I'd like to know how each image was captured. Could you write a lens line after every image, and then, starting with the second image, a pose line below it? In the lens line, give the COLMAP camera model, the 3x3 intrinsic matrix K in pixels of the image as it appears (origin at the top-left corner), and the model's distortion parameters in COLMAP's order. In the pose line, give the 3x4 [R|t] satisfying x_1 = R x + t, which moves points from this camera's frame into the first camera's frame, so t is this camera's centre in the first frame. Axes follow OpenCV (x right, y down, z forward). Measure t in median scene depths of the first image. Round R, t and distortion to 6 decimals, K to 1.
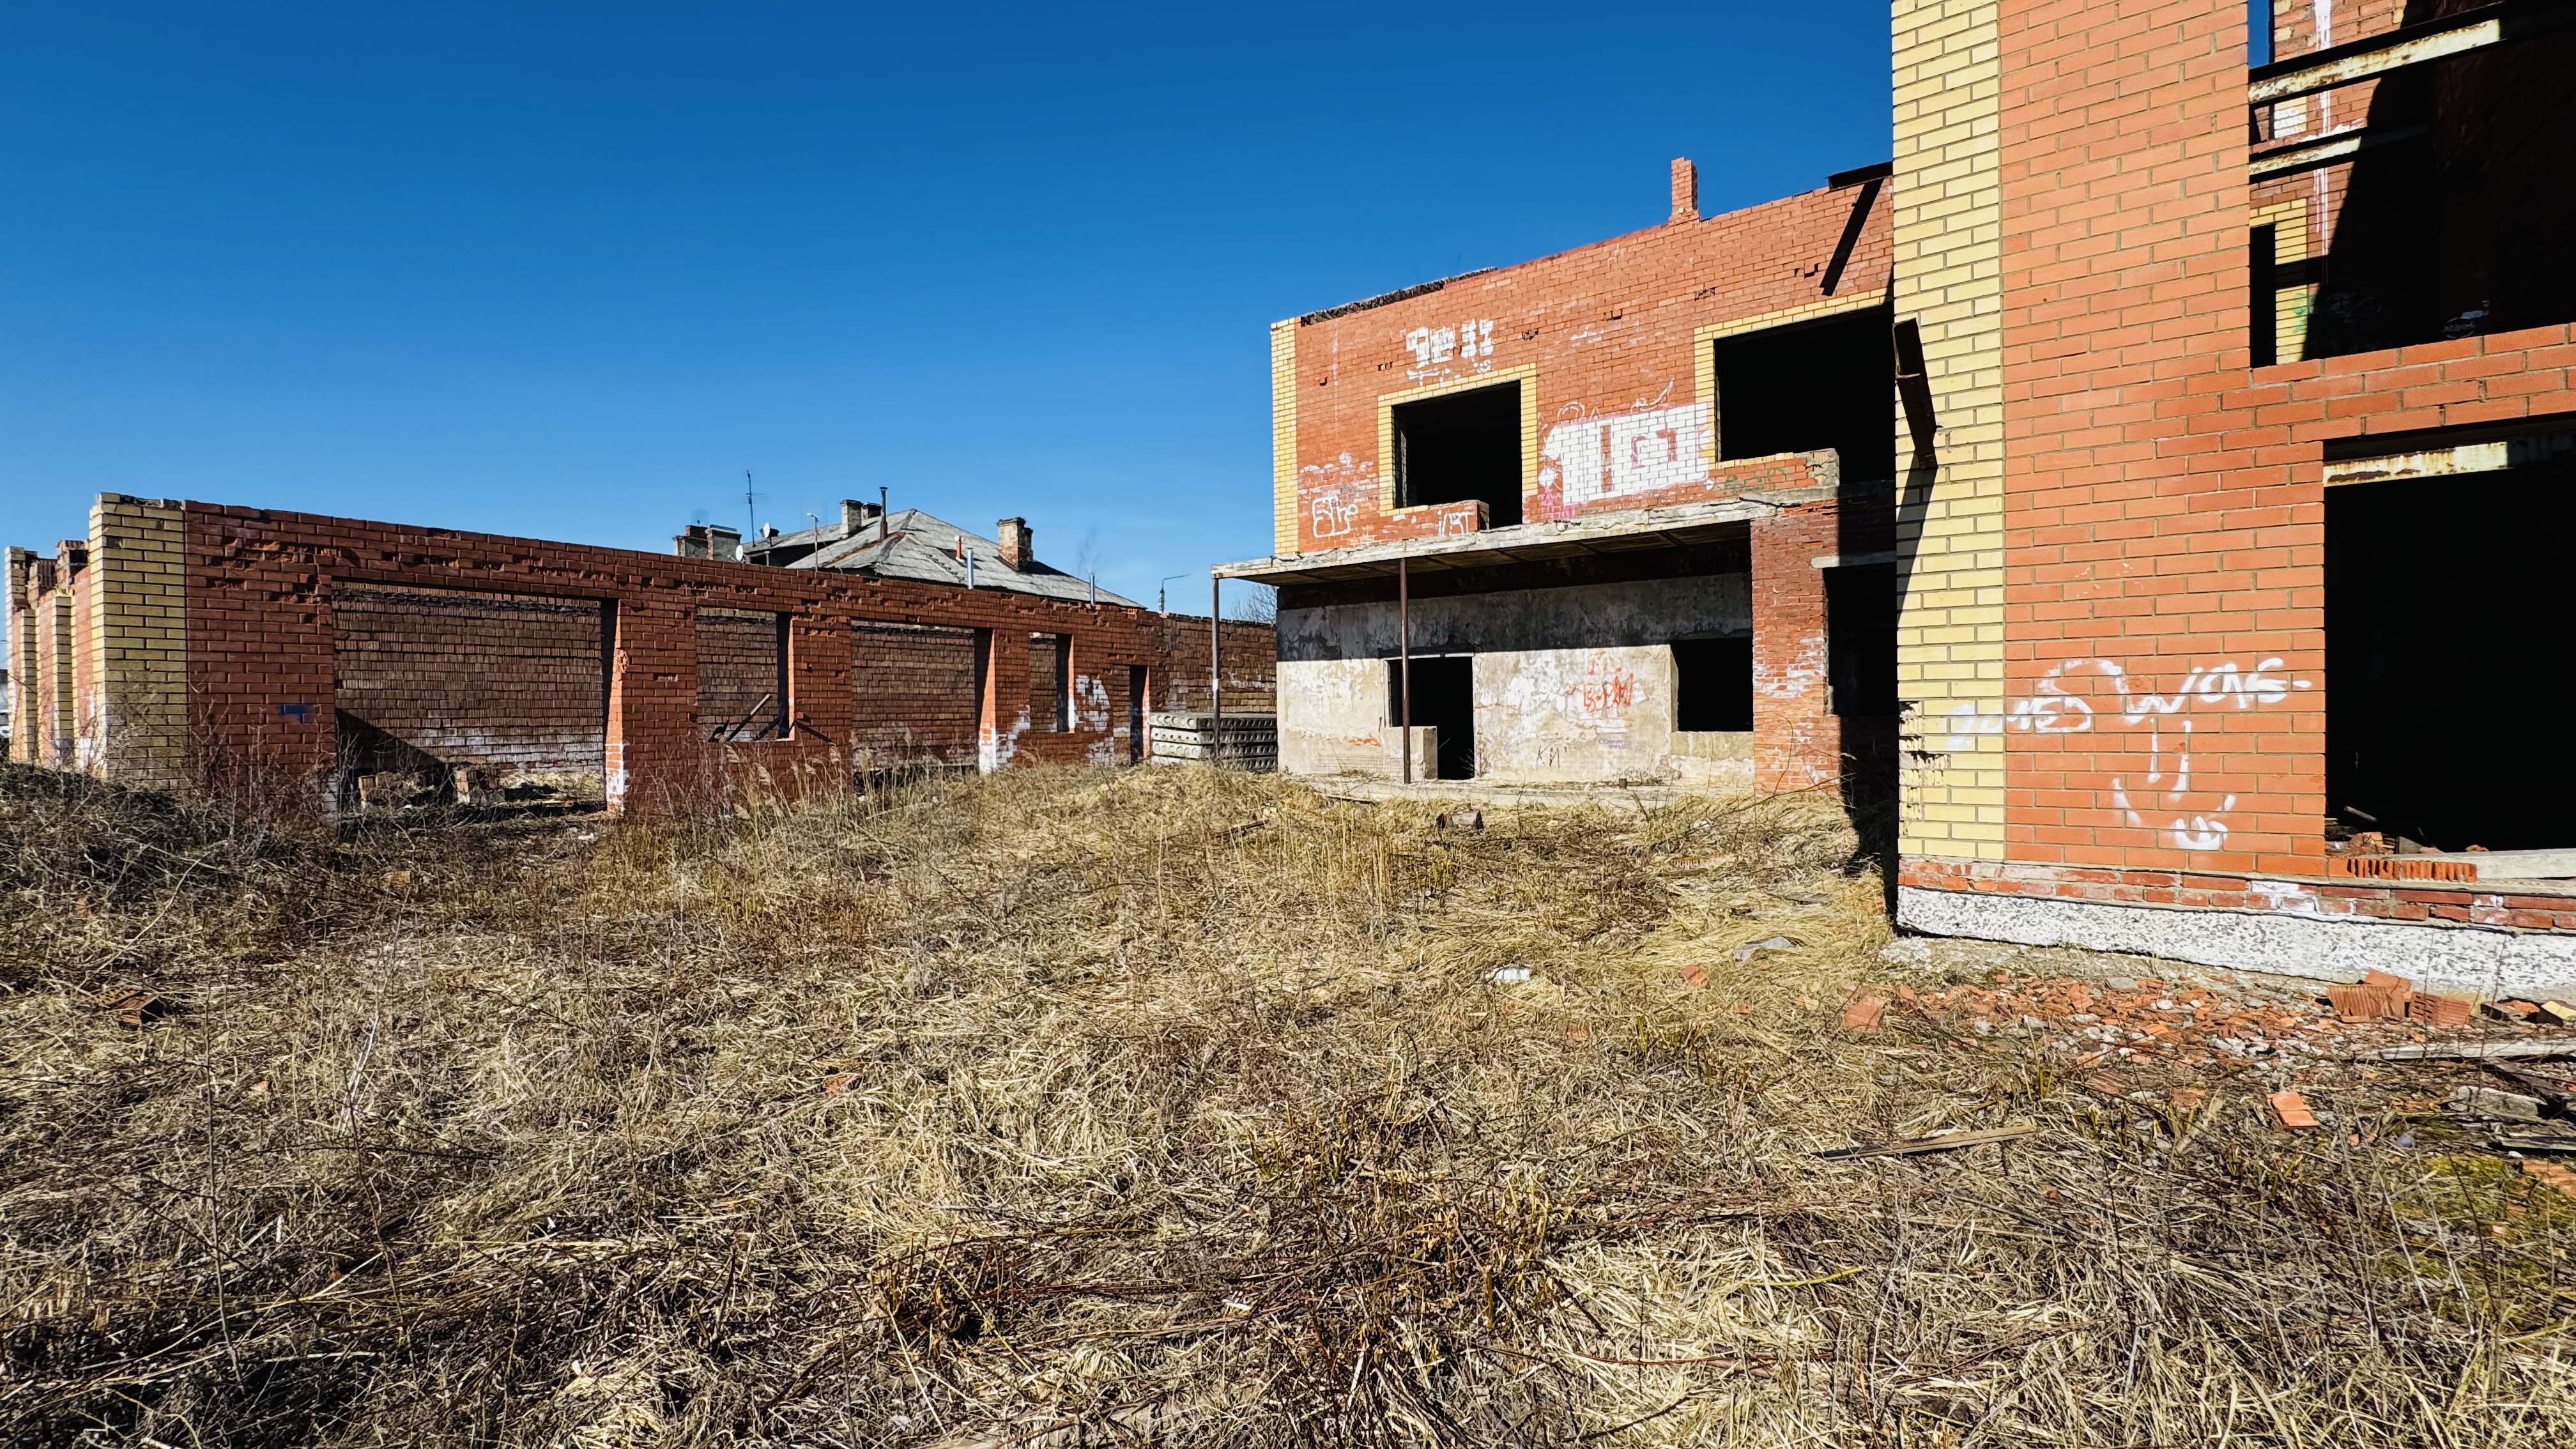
lens RADIAL K [[1026.5, 0, 1288.0], [0, 1026.5, 724.5], [0, 0, 1]] dist [-0.006261, -0.000042]
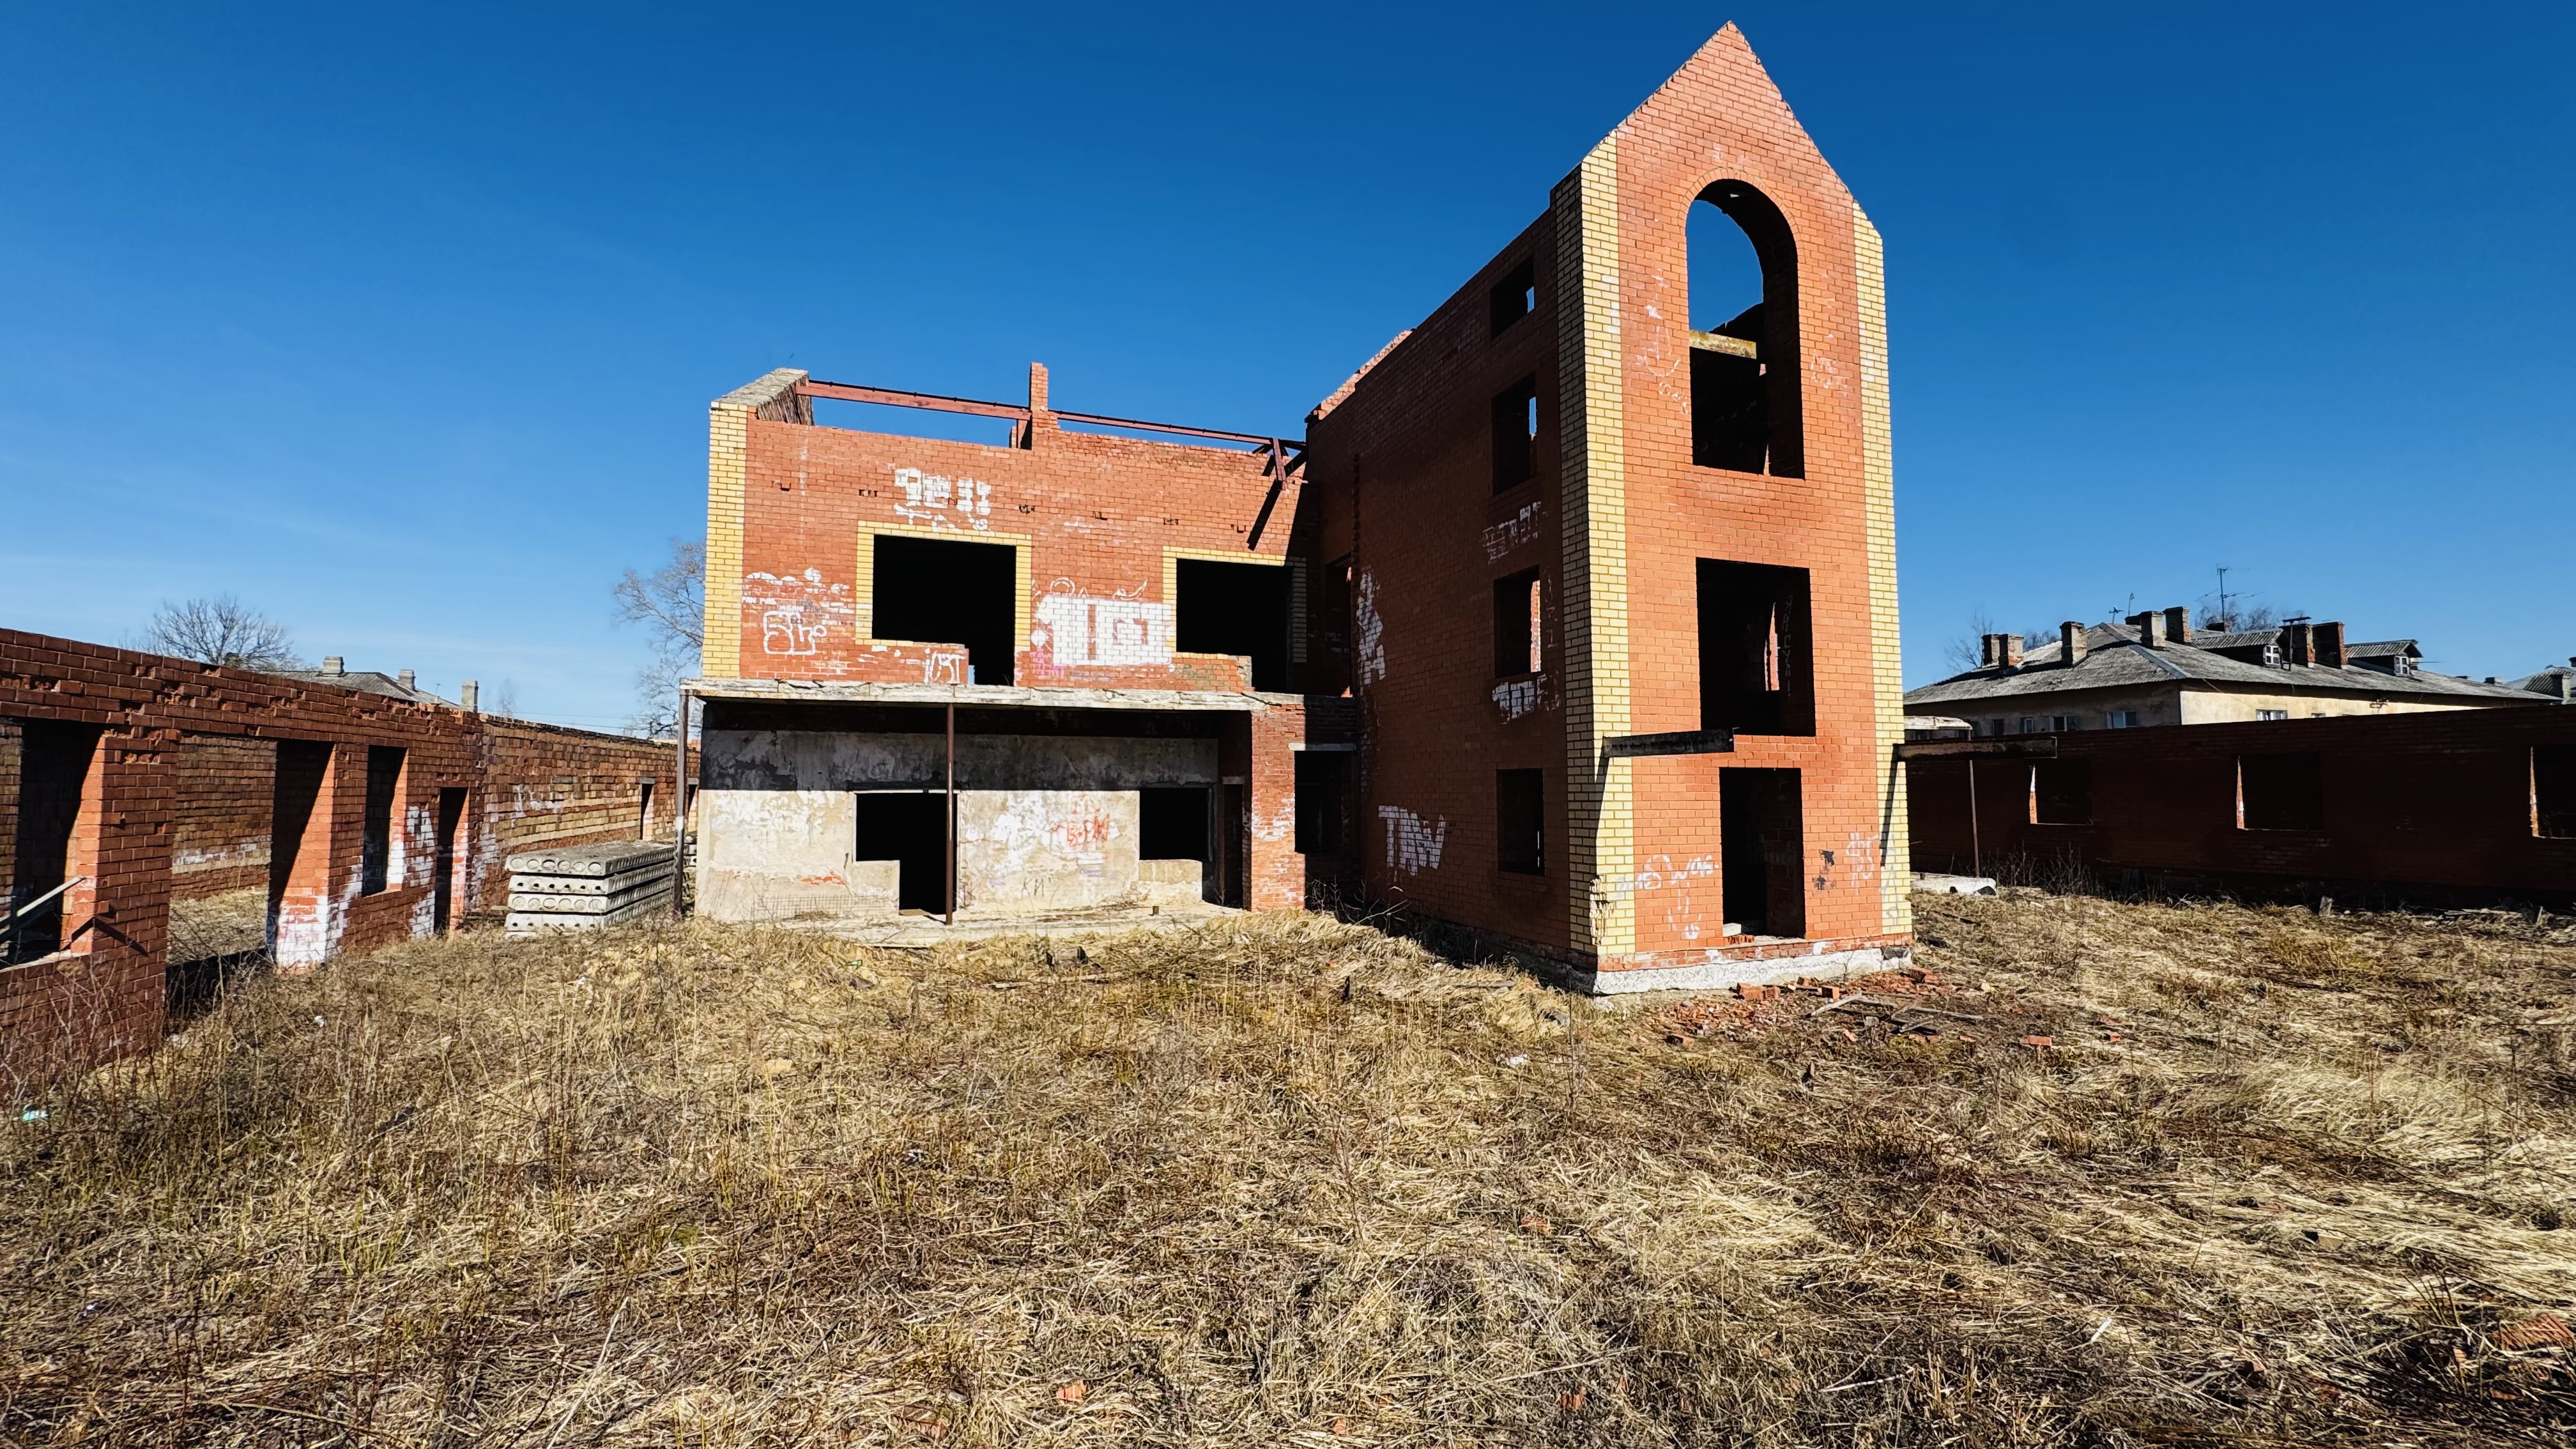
lens RADIAL K [[1026.5, 0, 1288.0], [0, 1026.5, 724.5], [0, 0, 1]] dist [-0.006261, -0.000042]
pose [[0.575455, 0.062849, 0.815415, -0.503165], [-0.000510, 0.997070, -0.076490, -0.059242], [-0.817833, 0.043601, 0.573801, 0.131146]]
